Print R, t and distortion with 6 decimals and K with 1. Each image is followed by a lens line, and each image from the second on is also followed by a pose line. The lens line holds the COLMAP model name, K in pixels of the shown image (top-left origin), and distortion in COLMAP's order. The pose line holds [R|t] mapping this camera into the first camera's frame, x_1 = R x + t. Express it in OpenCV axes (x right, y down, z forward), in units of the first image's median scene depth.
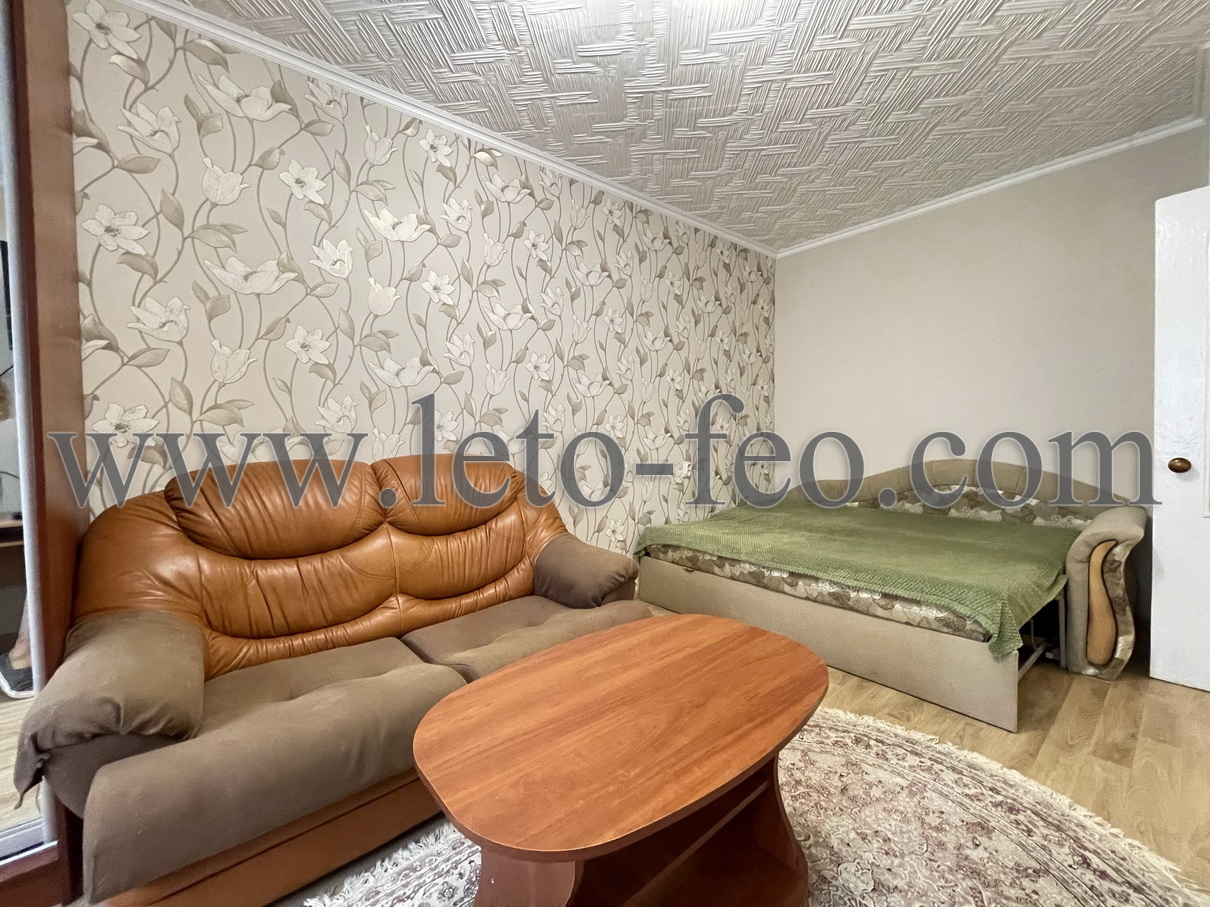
lens RADIAL K [[488.0, 0, 599.2], [0, 488.0, 452.6], [0, 0, 1]] dist [-0.001584, -0.000613]
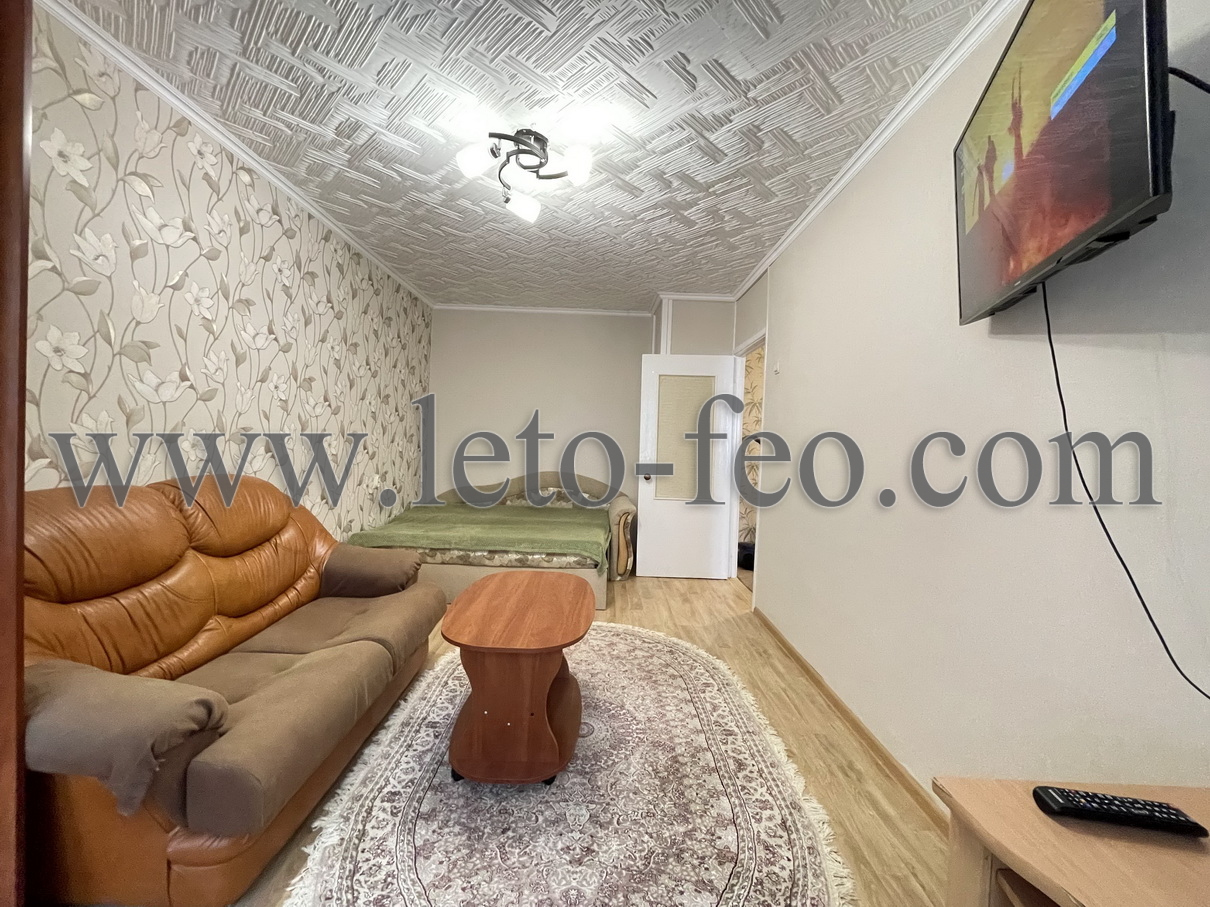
lens RADIAL K [[488.0, 0, 599.3], [0, 488.0, 451.0], [0, 0, 1]] dist [-0.001584, -0.000613]
pose [[0.639768, 0.024510, 0.768177, -0.599895], [-0.018912, 0.999691, -0.016147, -0.045711], [-0.768335, -0.004198, 0.640034, -0.229762]]
